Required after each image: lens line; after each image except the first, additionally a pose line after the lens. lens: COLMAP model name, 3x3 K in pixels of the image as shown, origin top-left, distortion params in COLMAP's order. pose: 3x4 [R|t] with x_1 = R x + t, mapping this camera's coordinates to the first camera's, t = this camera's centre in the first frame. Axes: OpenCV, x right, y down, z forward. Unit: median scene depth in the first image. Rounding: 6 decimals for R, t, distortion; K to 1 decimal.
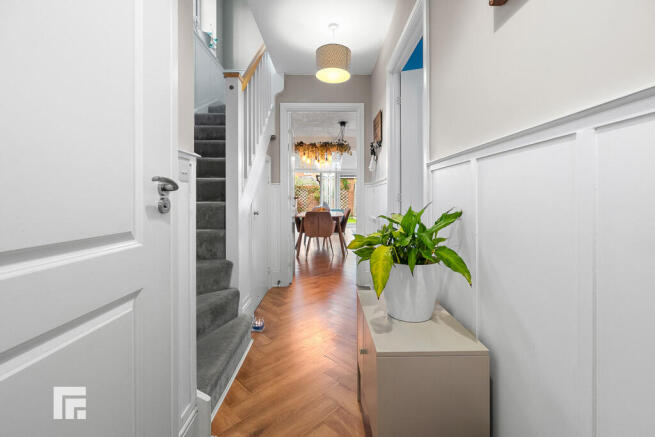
lens RADIAL K [[284.1, 0, 330.0], [0, 284.1, 204.2], [0, 0, 1]] dist [-0.001306, -0.000024]
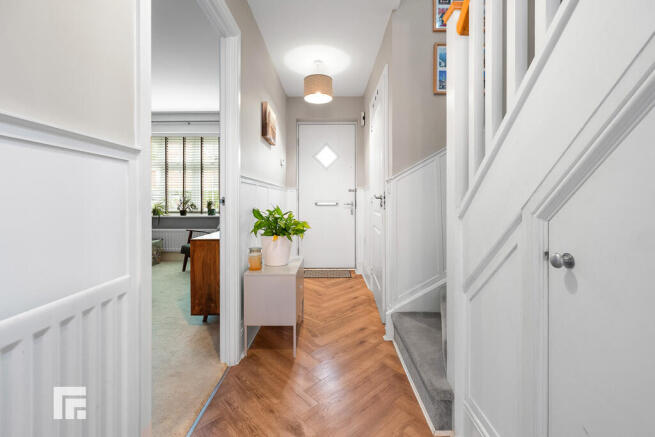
lens RADIAL K [[284.1, 0, 330.0], [0, 284.1, 204.2], [0, 0, 1]] dist [-0.001306, -0.000024]
pose [[-0.999716, -0.003655, 0.023565, -0.085972], [-0.003477, 0.999965, 0.007592, -0.014073], [-0.023592, 0.007508, -0.999693, 2.191061]]
